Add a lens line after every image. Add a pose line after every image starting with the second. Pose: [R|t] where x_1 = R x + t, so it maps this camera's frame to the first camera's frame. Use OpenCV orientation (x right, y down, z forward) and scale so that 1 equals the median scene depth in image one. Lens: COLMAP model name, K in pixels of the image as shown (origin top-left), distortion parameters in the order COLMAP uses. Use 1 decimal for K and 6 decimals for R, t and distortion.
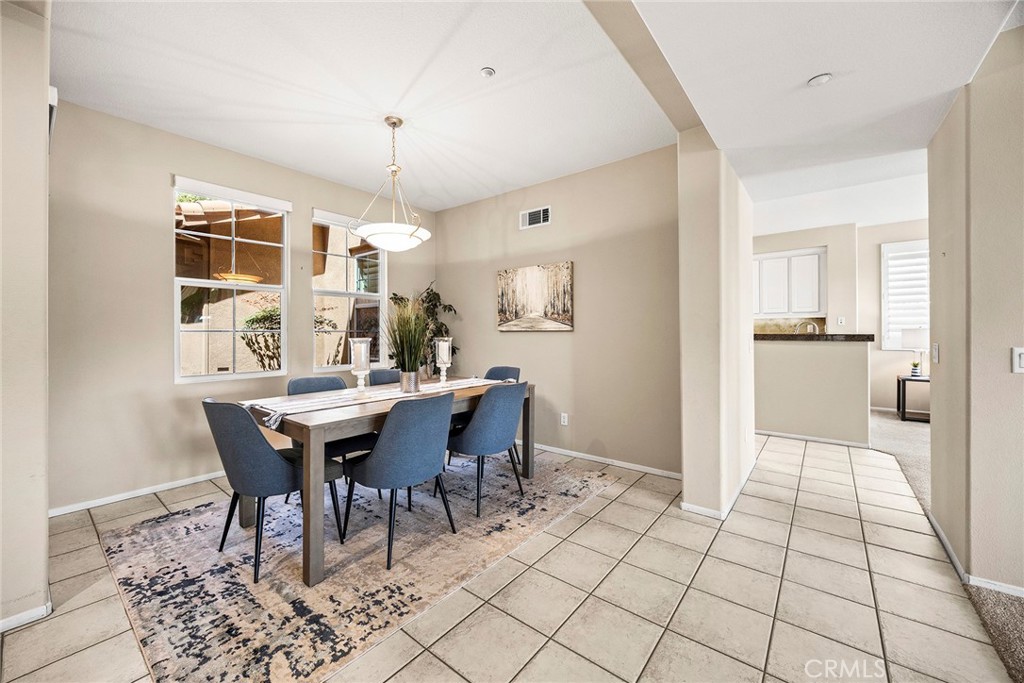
lens RADIAL K [[407.4, 0, 495.5], [0, 407.4, 333.1], [0, 0, 1]] dist [0.001565, 0.000052]
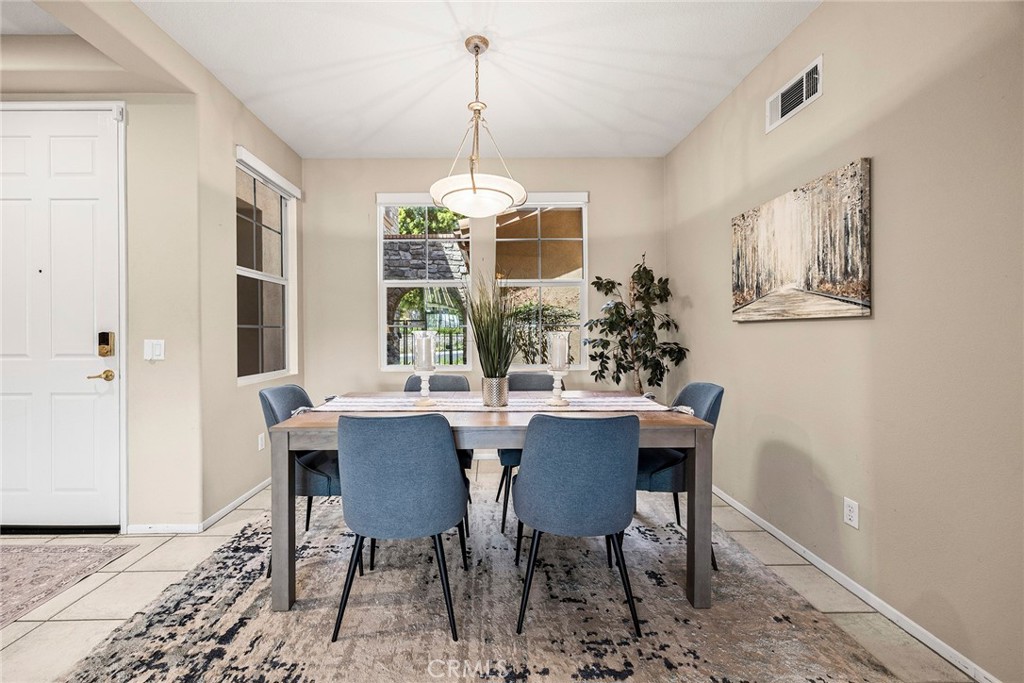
lens RADIAL K [[407.4, 0, 495.5], [0, 407.4, 333.1], [0, 0, 1]] dist [0.001565, 0.000052]
pose [[0.637104, 0.000511, -0.770778, 0.270128], [0.001383, 0.999997, 0.001806, 0.010709], [0.770777, -0.002216, 0.637101, 0.412673]]
